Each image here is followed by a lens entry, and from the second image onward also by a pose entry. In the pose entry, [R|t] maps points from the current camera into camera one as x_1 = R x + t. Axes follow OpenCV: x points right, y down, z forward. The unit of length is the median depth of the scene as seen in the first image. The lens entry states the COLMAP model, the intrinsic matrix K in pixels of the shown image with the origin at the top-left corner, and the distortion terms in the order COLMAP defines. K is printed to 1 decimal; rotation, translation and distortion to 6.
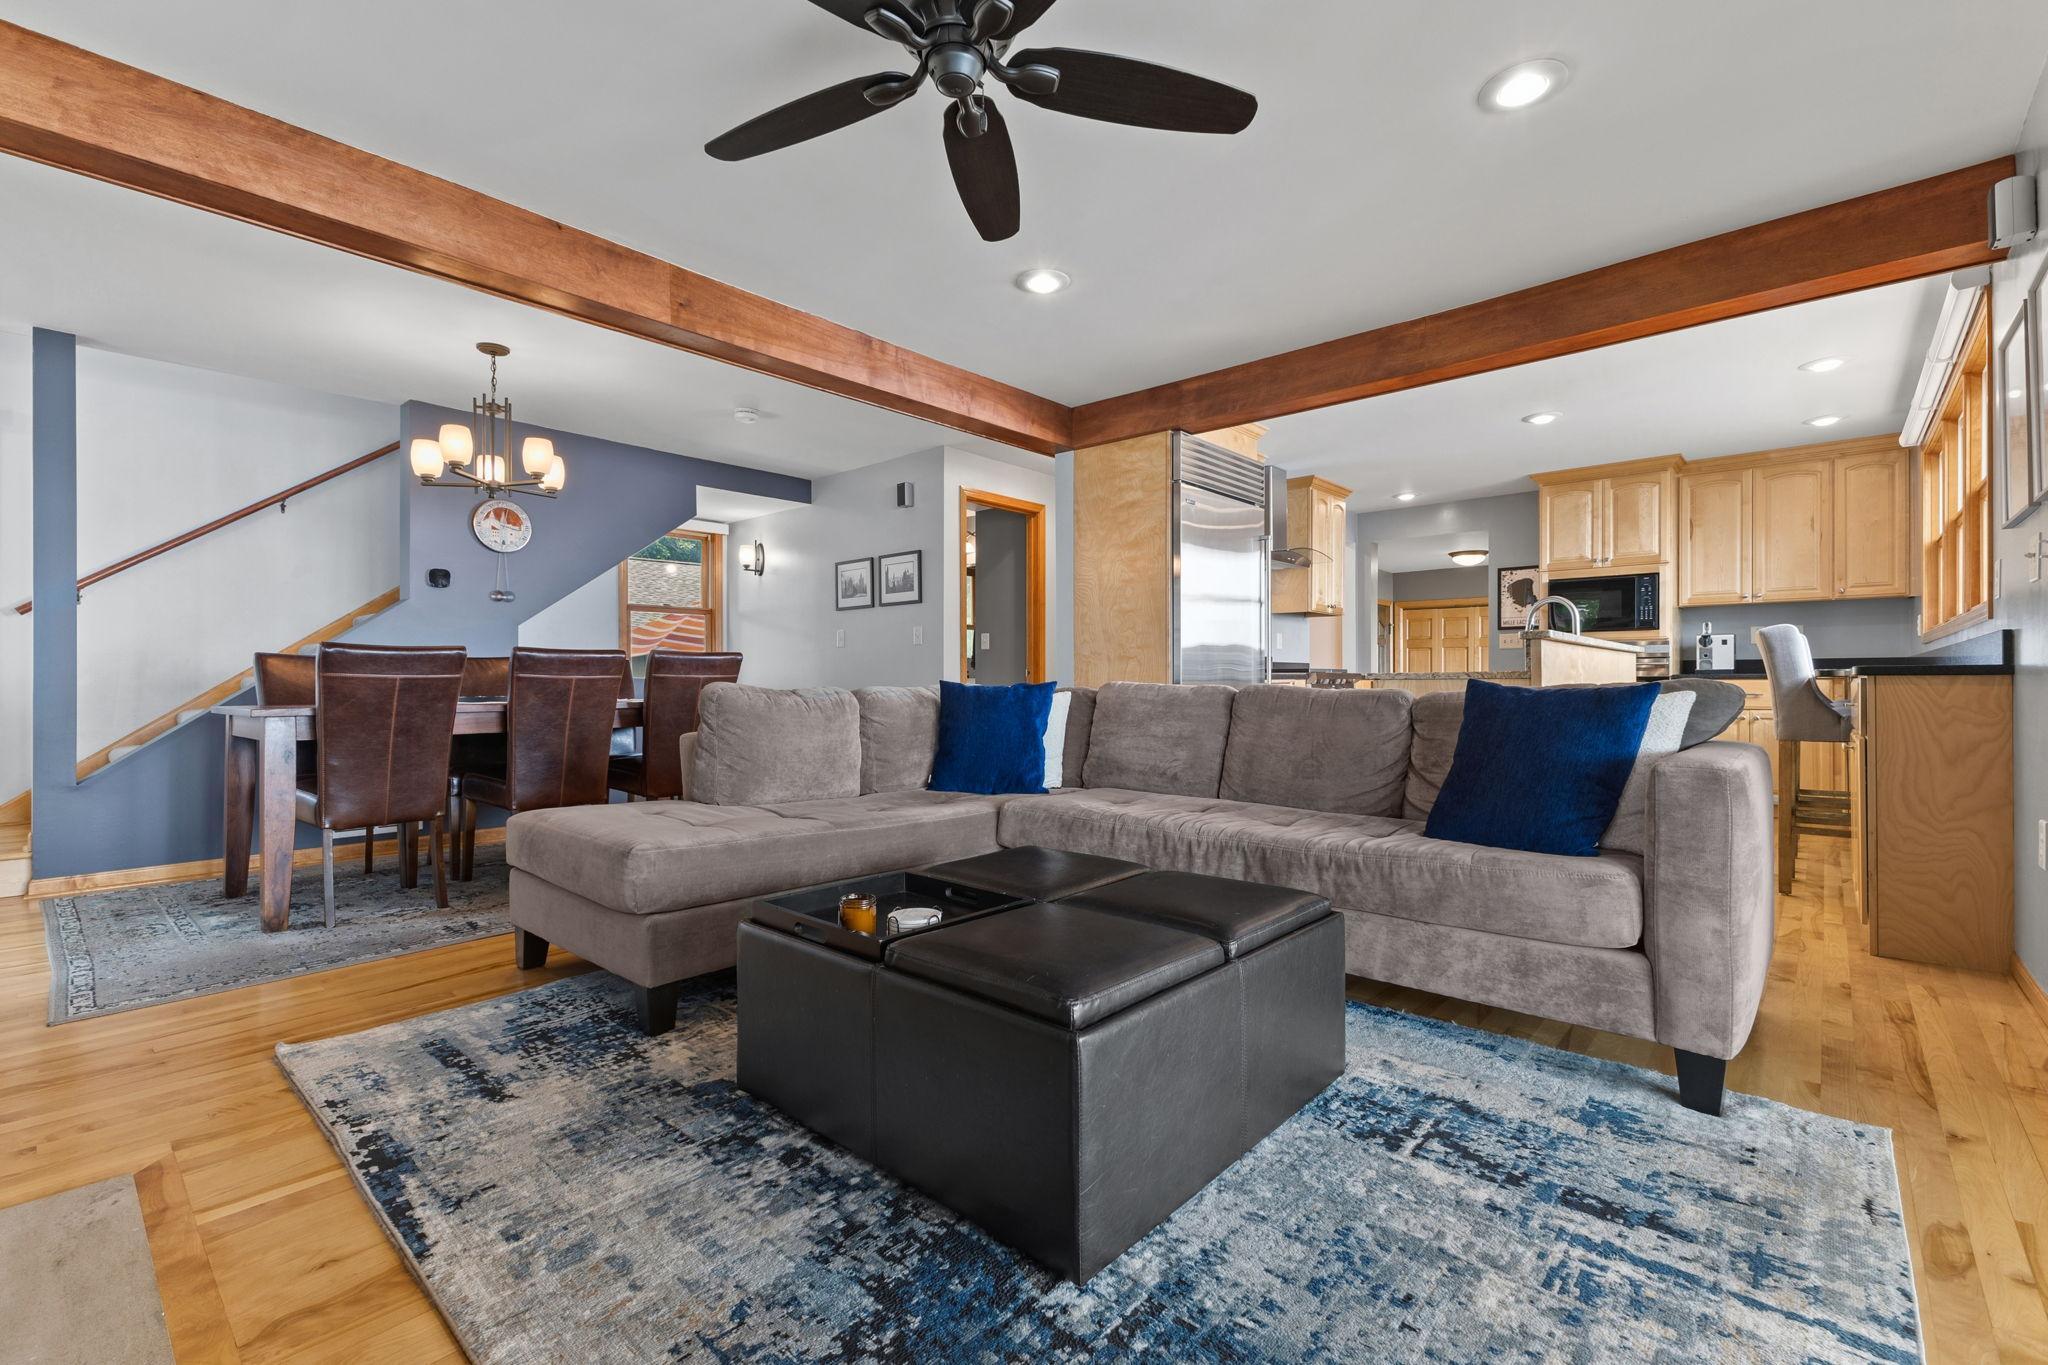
lens RADIAL K [[888.7, 0, 1020.1], [0, 888.7, 680.8], [0, 0, 1]] dist [0.002510, 0.000367]
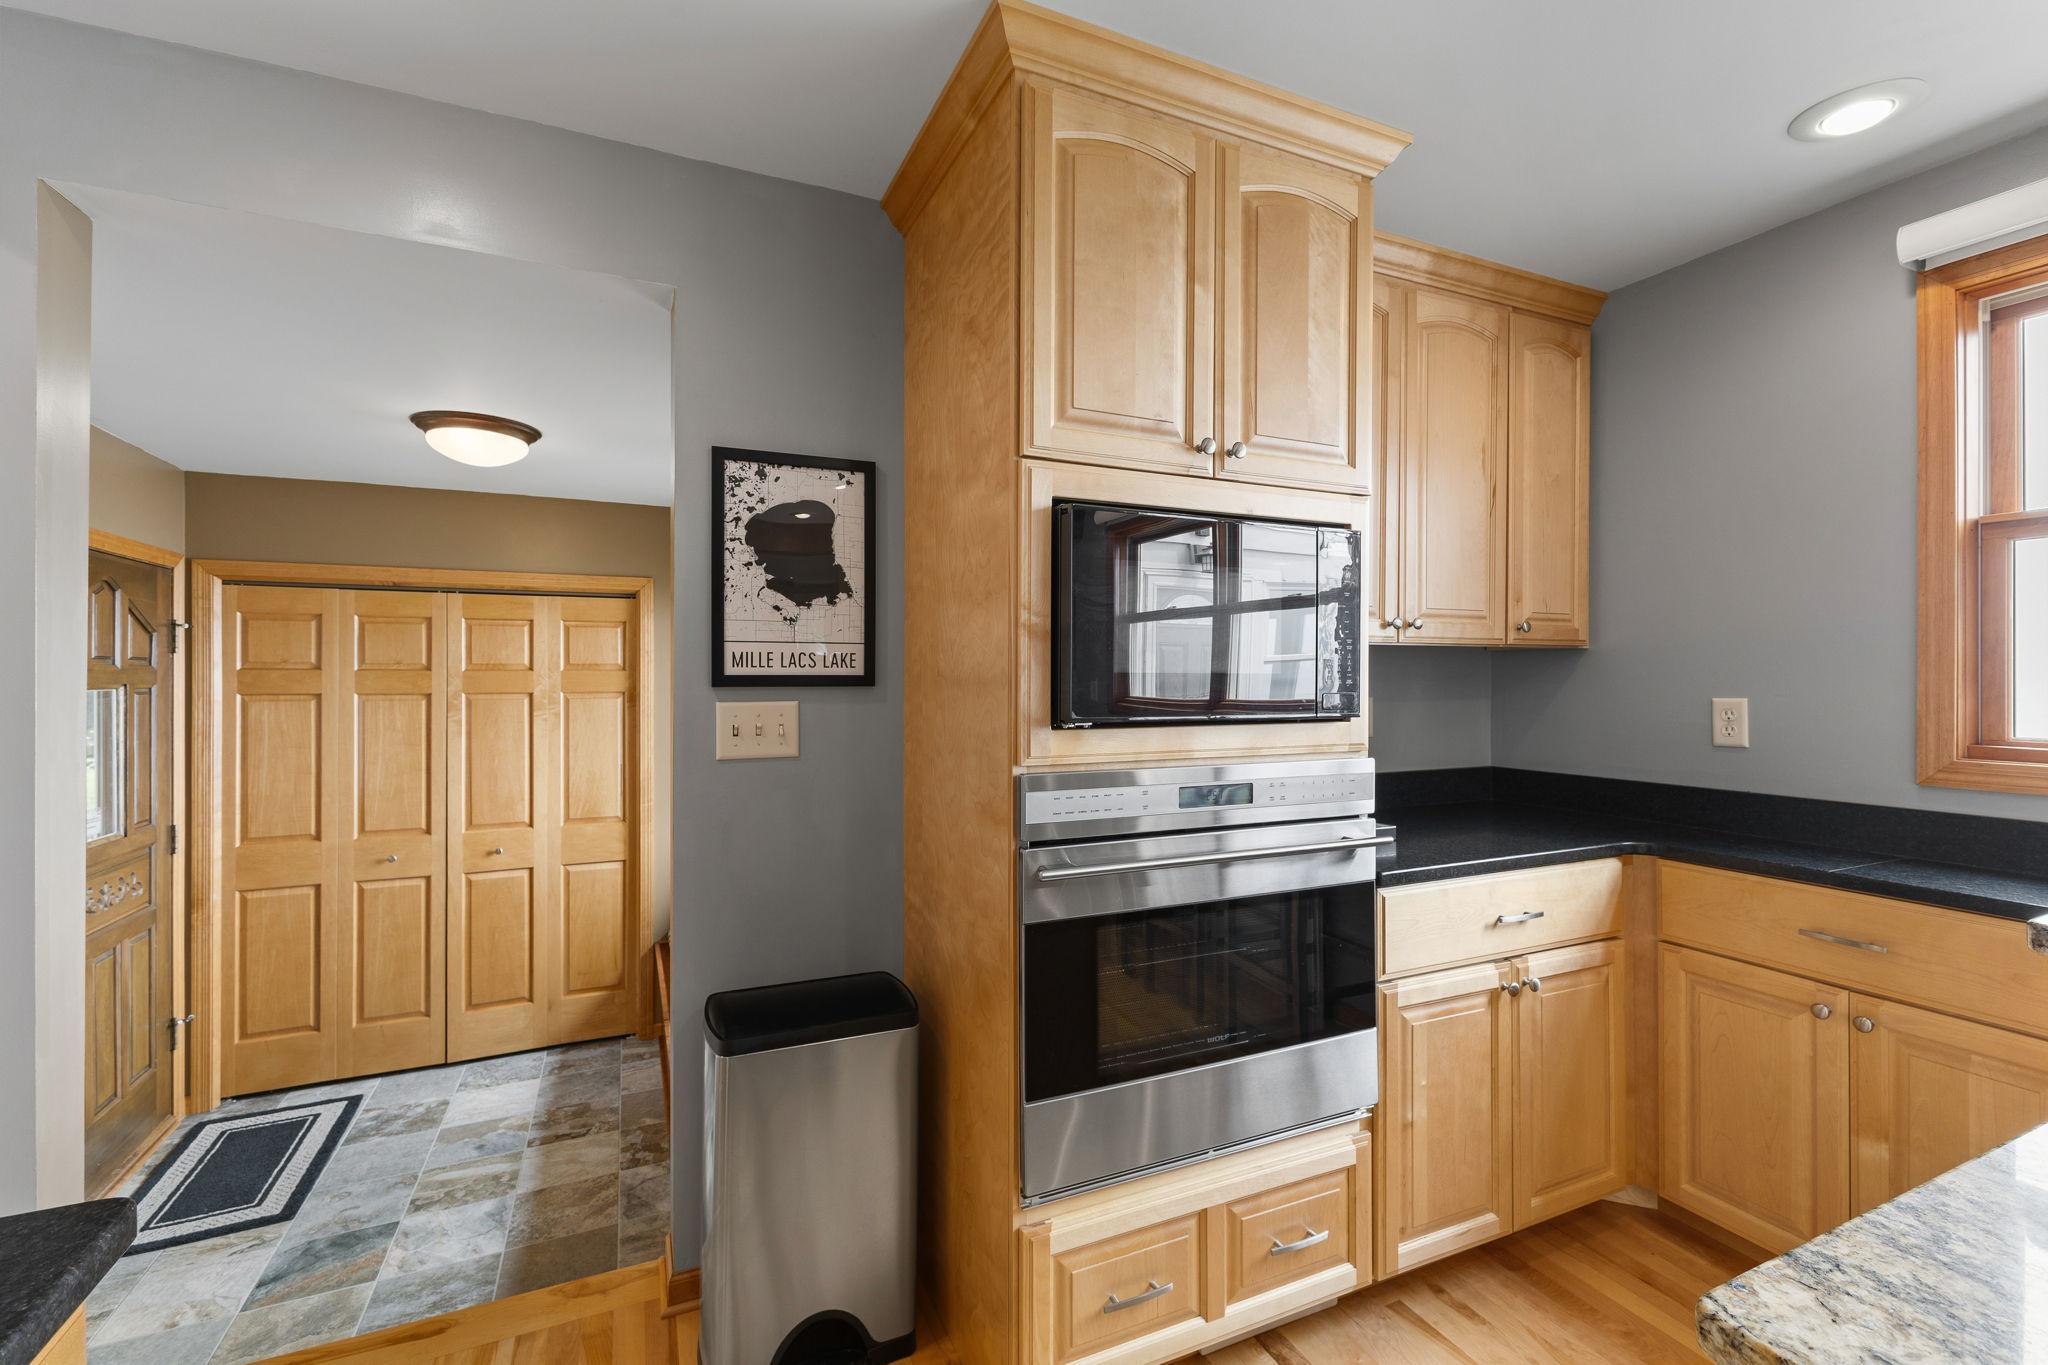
lens RADIAL K [[888.7, 0, 1021.3], [0, 888.7, 682.7], [0, 0, 1]] dist [0.002510, 0.000367]
pose [[0.403539, -0.002018, 0.914960, 0.339716], [0.000764, 0.999998, 0.001869, -0.059056], [-0.914962, -0.000056, 0.403540, 0.818012]]
